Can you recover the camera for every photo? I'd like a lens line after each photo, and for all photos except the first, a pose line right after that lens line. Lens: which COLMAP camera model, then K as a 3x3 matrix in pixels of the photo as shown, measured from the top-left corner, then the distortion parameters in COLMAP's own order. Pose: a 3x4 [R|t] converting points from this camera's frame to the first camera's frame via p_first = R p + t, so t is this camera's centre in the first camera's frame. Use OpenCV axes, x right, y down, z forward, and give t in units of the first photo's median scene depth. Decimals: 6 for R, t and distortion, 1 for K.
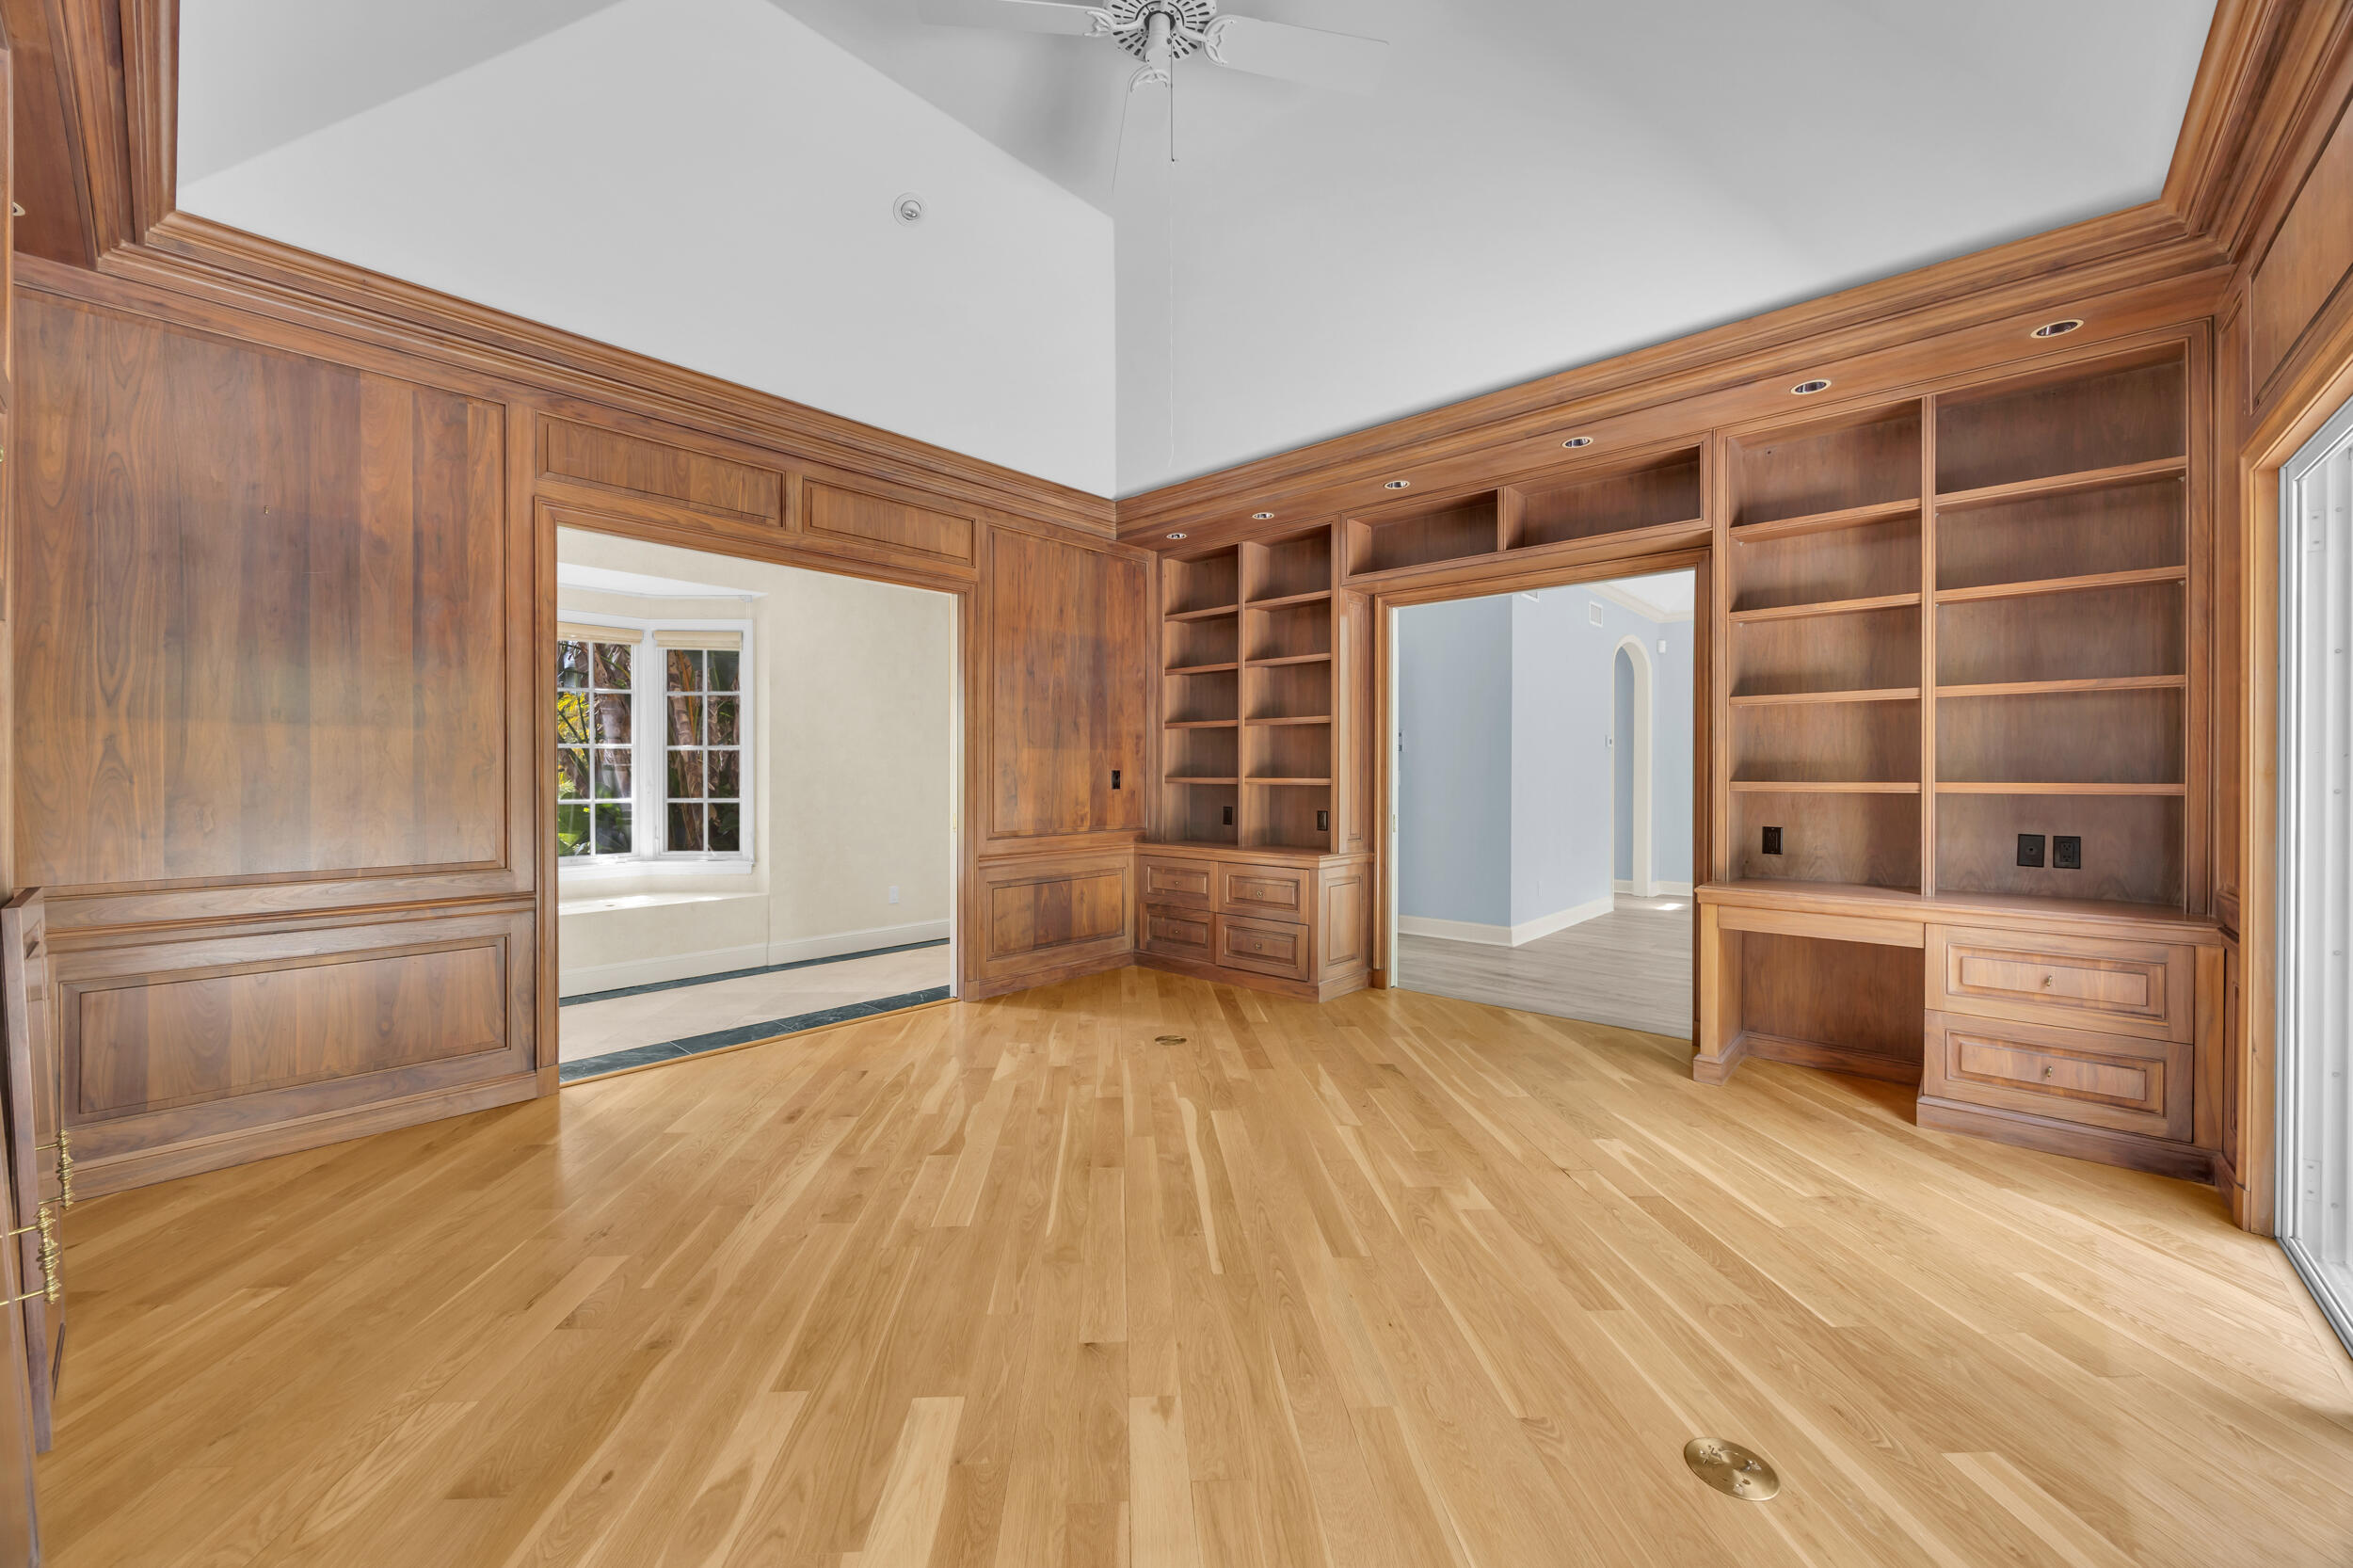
lens RADIAL K [[908.5, 0, 1171.5], [0, 908.5, 775.0], [0, 0, 1]] dist [-0.003786, 0.000483]
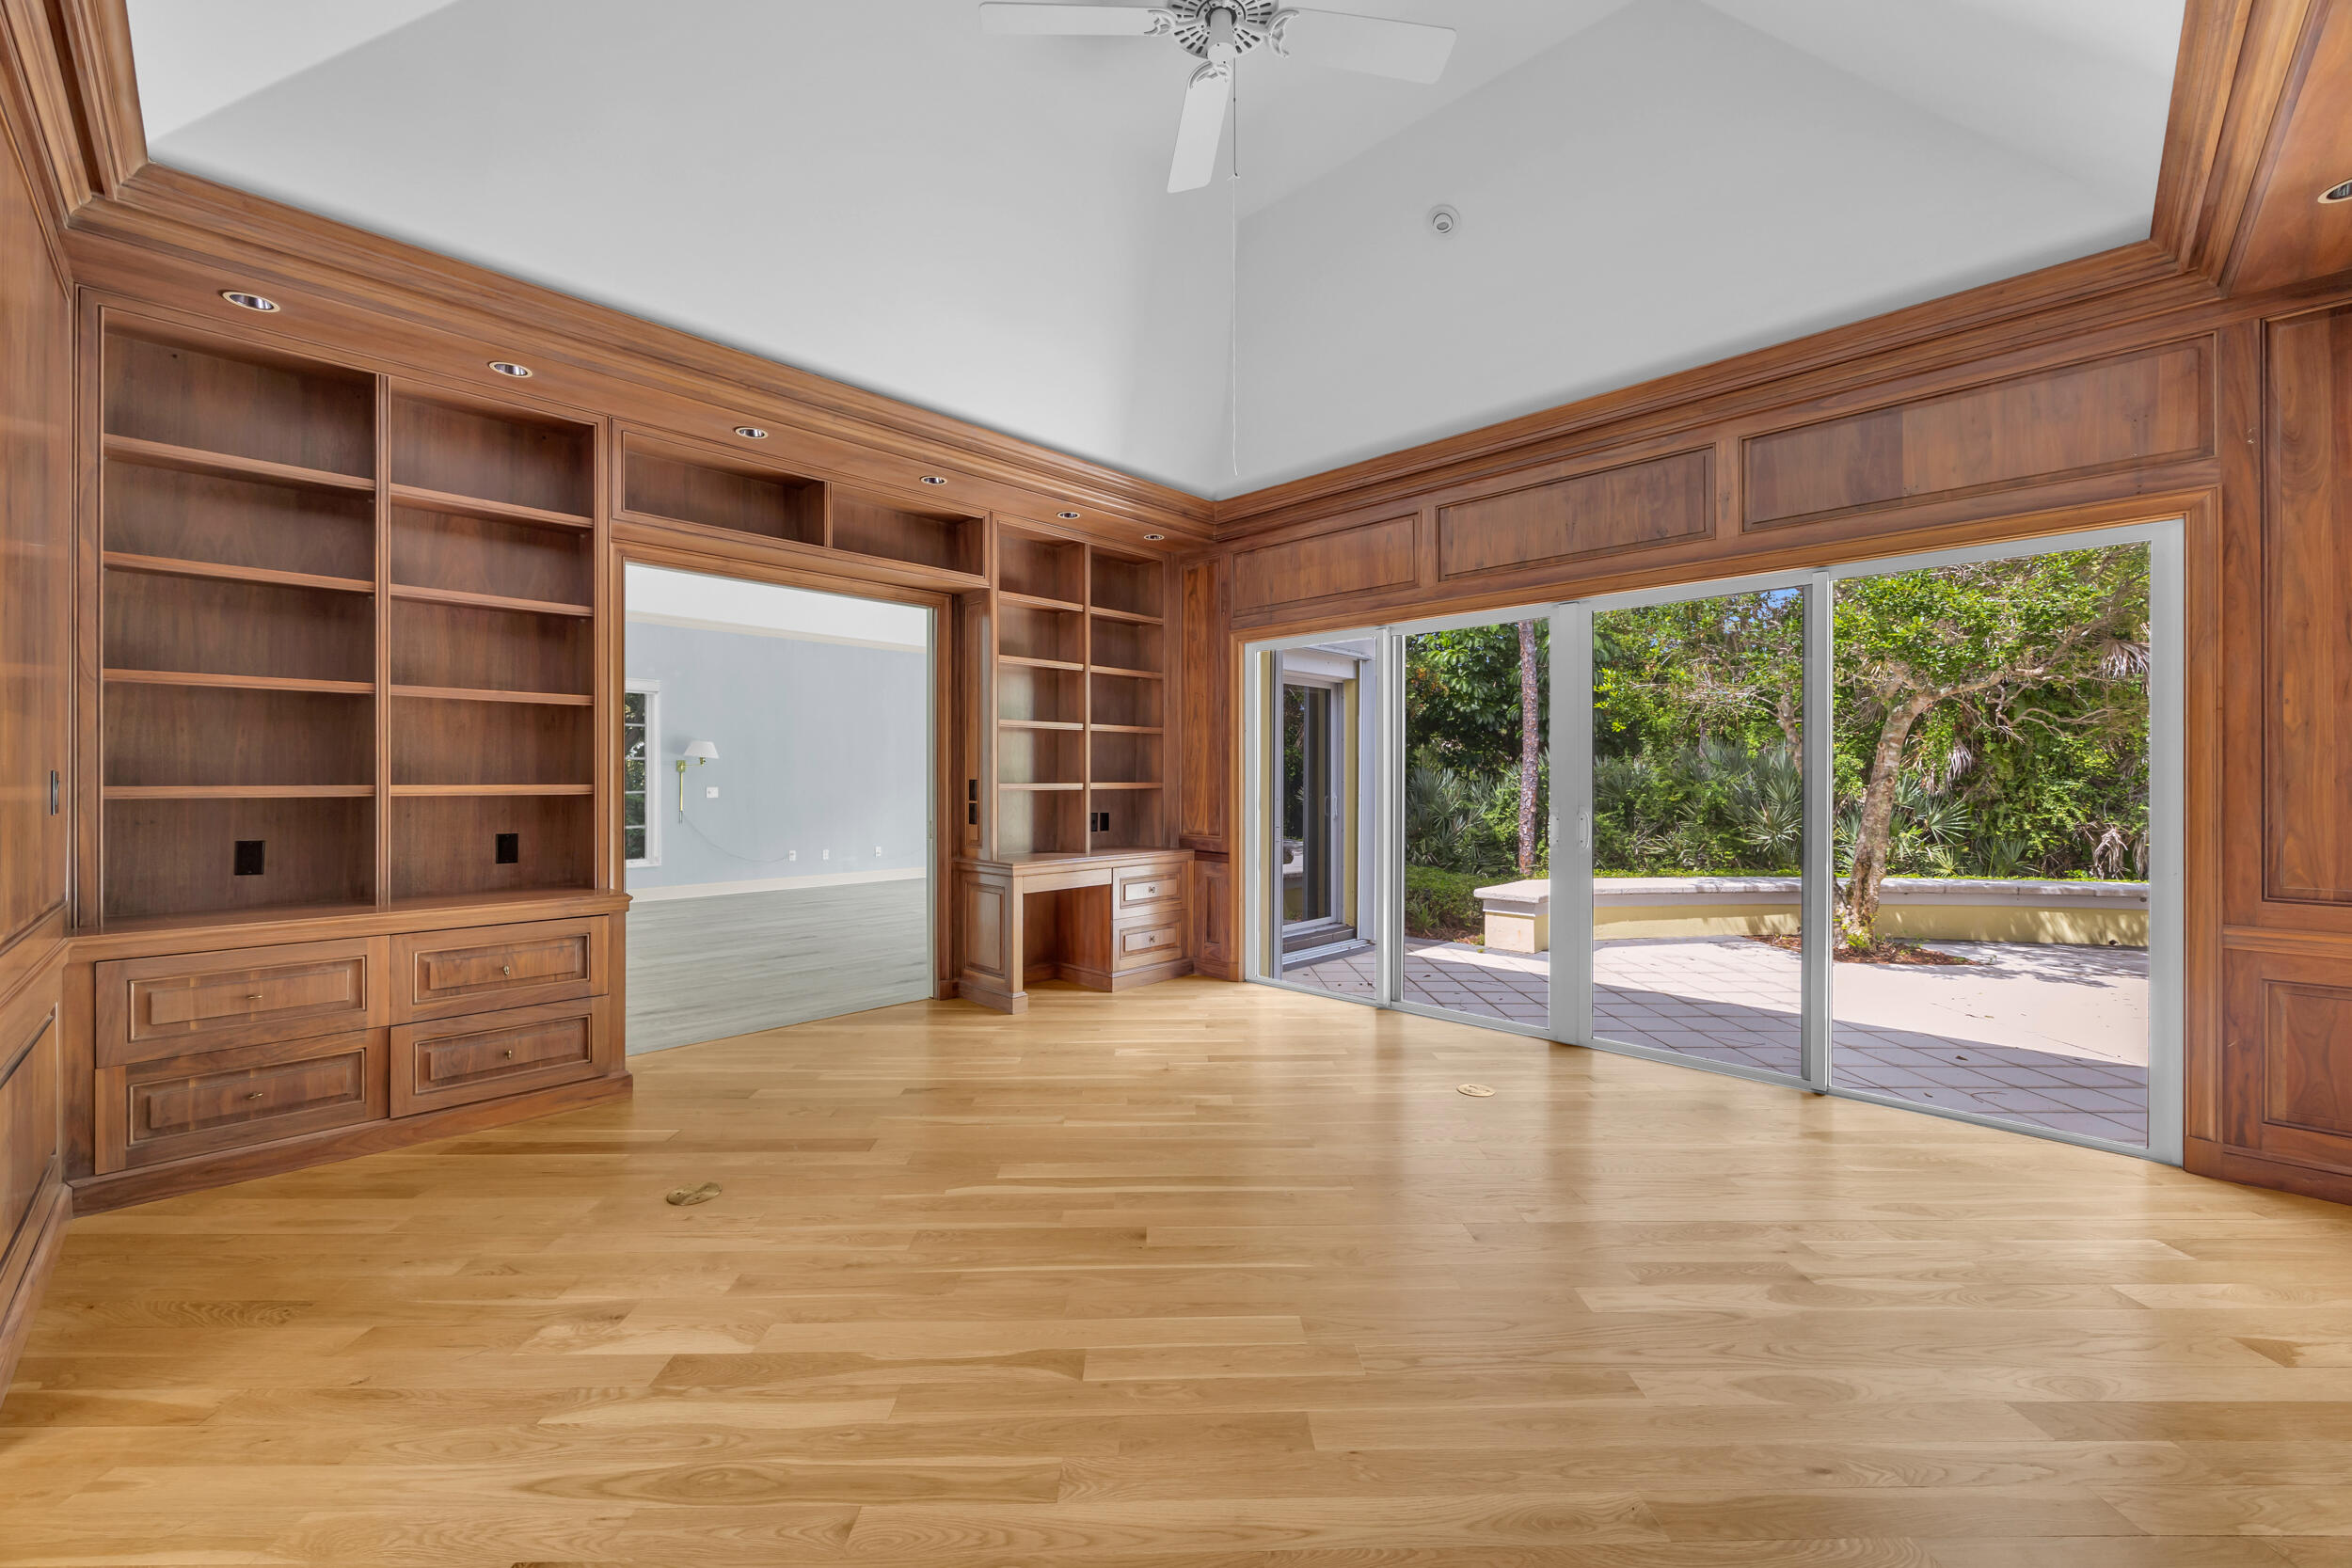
lens RADIAL K [[908.1, 0, 1172.1], [0, 908.1, 782.1], [0, 0, 1]] dist [-0.003786, 0.000483]
pose [[0.035260, -0.005117, 0.999365, -0.702907], [0.001390, 0.999986, 0.005071, -0.001819], [-0.999377, 0.001211, 0.035267, 0.717388]]
